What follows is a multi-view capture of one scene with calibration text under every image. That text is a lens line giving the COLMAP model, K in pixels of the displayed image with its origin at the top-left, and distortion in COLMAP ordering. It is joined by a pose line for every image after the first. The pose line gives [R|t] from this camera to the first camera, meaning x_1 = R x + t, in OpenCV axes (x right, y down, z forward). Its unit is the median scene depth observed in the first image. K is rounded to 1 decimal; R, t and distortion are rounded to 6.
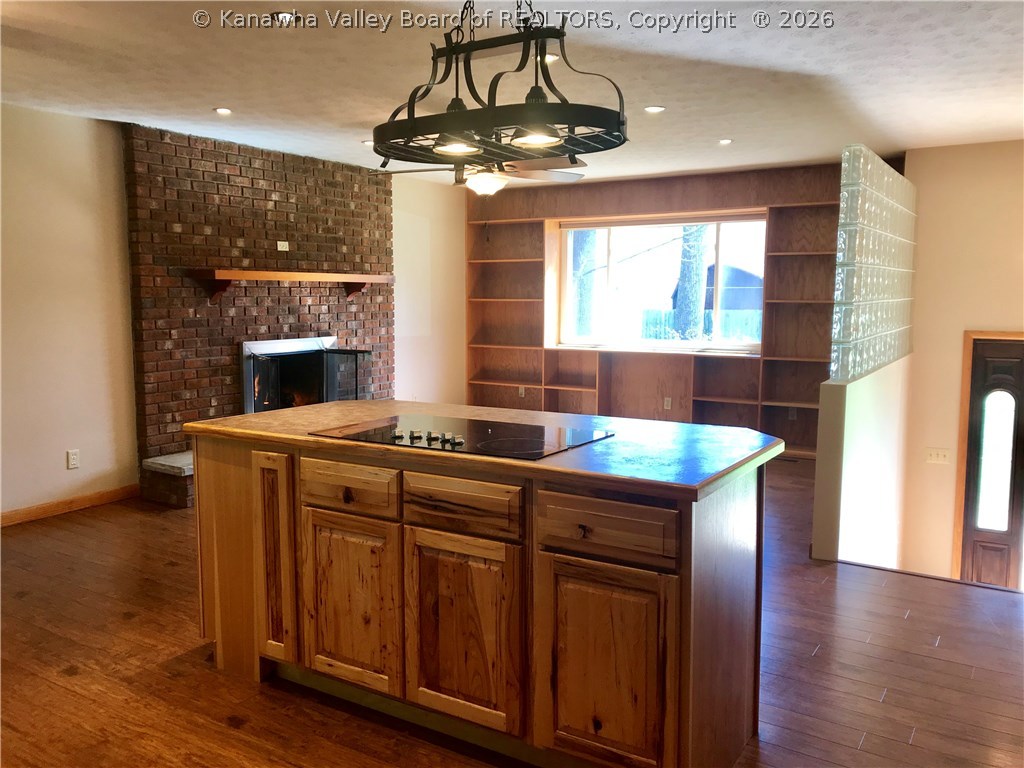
lens RADIAL K [[841.6, 0, 512.4], [0, 841.6, 386.3], [0, 0, 1]] dist [-0.005000, -0.001601]
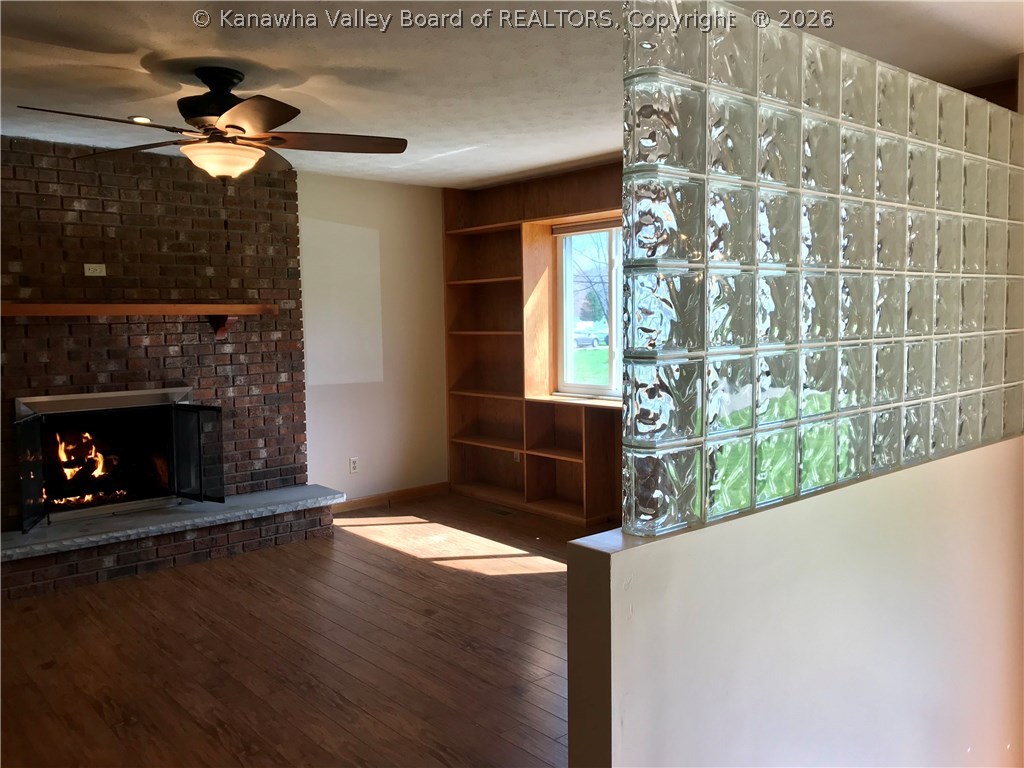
lens RADIAL K [[841.6, 0, 511.6], [0, 841.6, 378.6], [0, 0, 1]] dist [-0.005000, -0.001601]
pose [[0.958258, 0.006084, -0.285839, 0.280052], [-0.016100, 0.999335, -0.032704, -0.046184], [0.285450, 0.035941, 0.957720, 0.355703]]
